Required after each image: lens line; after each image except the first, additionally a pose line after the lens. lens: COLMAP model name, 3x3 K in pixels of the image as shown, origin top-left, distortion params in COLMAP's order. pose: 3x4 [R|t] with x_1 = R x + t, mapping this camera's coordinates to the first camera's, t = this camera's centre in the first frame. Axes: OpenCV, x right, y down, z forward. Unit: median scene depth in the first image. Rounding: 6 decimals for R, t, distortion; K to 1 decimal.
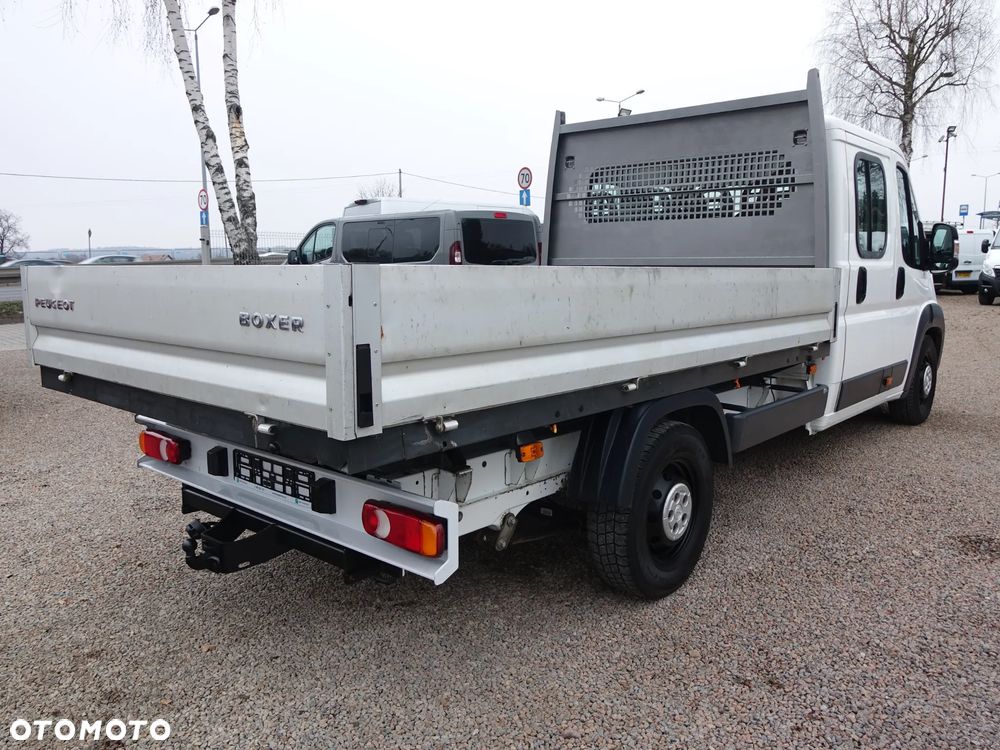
lens RADIAL K [[768.9, 0, 500.0], [0, 768.9, 375.0], [0, 0, 1]] dist [-0.003233, -0.004278]
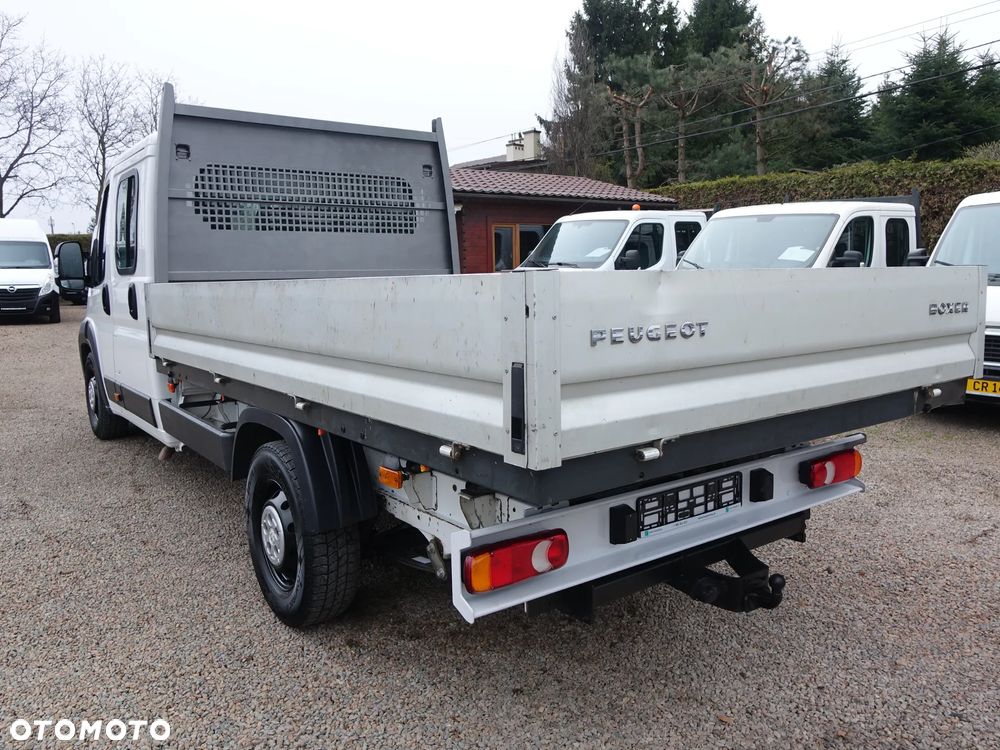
lens RADIAL K [[768.9, 0, 500.0], [0, 768.9, 375.0], [0, 0, 1]] dist [-0.003233, -0.004278]
pose [[0.209010, -0.124306, 0.969981, -1.147298], [0.154338, 0.983650, 0.092802, -0.127648], [-0.965658, 0.130309, 0.224778, 0.951573]]
